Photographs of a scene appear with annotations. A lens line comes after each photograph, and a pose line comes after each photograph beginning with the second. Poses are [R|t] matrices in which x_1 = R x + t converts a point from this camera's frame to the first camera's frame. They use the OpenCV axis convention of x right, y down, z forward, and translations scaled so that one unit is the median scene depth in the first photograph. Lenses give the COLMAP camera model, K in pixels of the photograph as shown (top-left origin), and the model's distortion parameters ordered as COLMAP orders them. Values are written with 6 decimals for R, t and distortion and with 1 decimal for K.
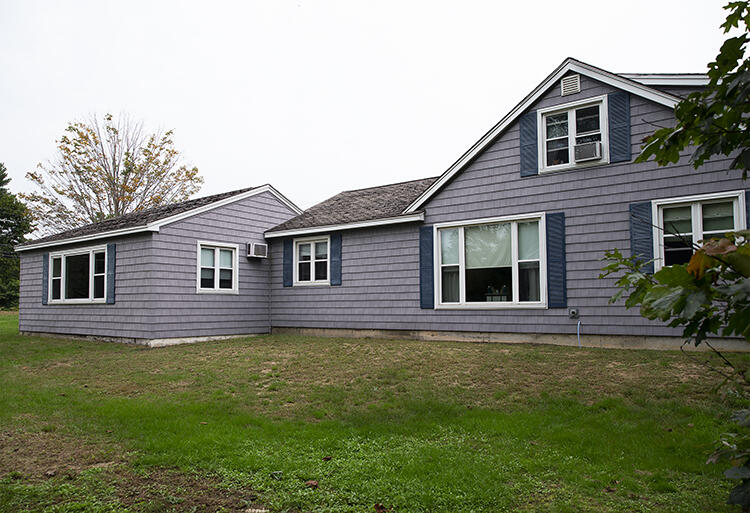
lens RADIAL K [[542.4, 0, 367.4], [0, 542.4, 274.9], [0, 0, 1]] dist [-0.007184, 0.004304]
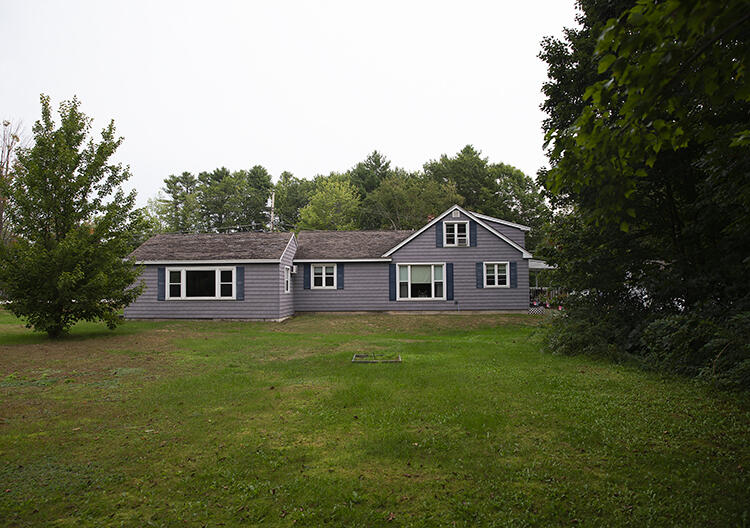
lens RADIAL K [[534.9, 0, 374.8], [0, 534.9, 264.9], [0, 0, 1]] dist [0.003553, 0.000156]
pose [[0.815476, 0.026256, 0.578196, -1.263906], [-0.030424, 0.999534, -0.002479, -0.079576], [-0.577991, -0.015569, 0.815894, -0.775123]]
